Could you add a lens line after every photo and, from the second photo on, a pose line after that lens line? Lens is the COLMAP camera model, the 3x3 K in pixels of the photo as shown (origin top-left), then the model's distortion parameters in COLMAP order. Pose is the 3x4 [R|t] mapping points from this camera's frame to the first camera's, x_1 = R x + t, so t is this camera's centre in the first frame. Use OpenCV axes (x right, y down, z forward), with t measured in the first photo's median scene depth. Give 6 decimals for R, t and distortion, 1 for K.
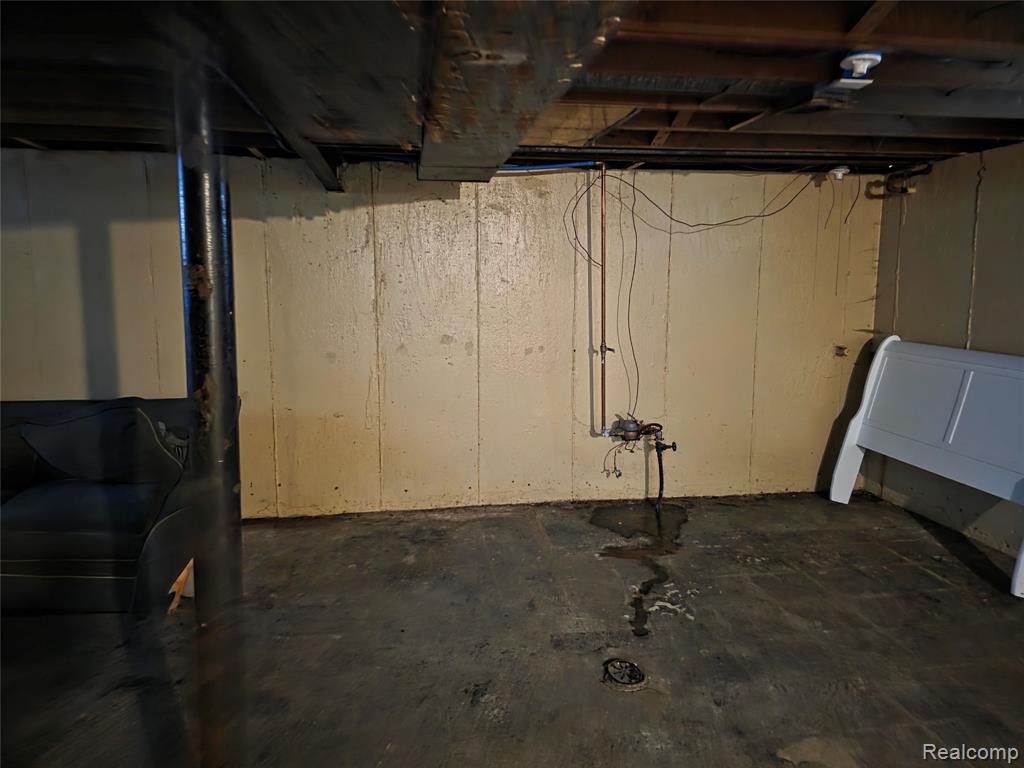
lens RADIAL K [[735.6, 0, 518.7], [0, 735.6, 382.6], [0, 0, 1]] dist [0.075366, -0.065130]
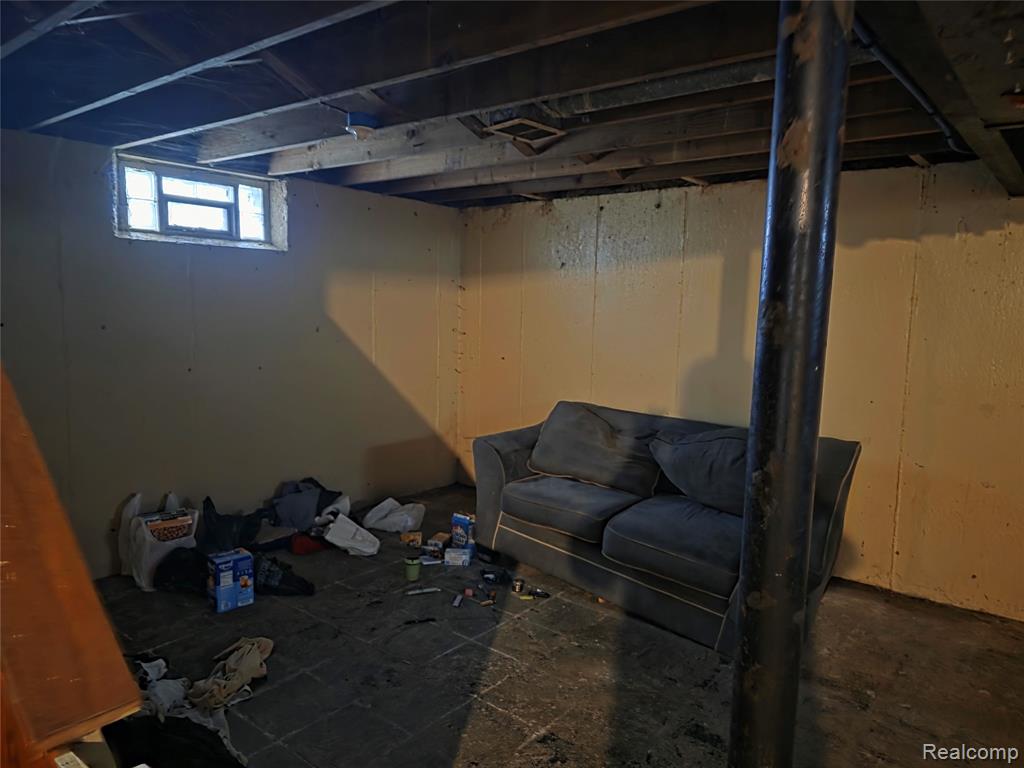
lens RADIAL K [[735.6, 0, 518.7], [0, 735.6, 382.6], [0, 0, 1]] dist [0.075366, -0.065130]
pose [[0.684129, 0.094414, -0.723224, -0.024711], [-0.118373, 0.992813, 0.017633, -0.019772], [0.719691, 0.073547, 0.690388, 0.106064]]
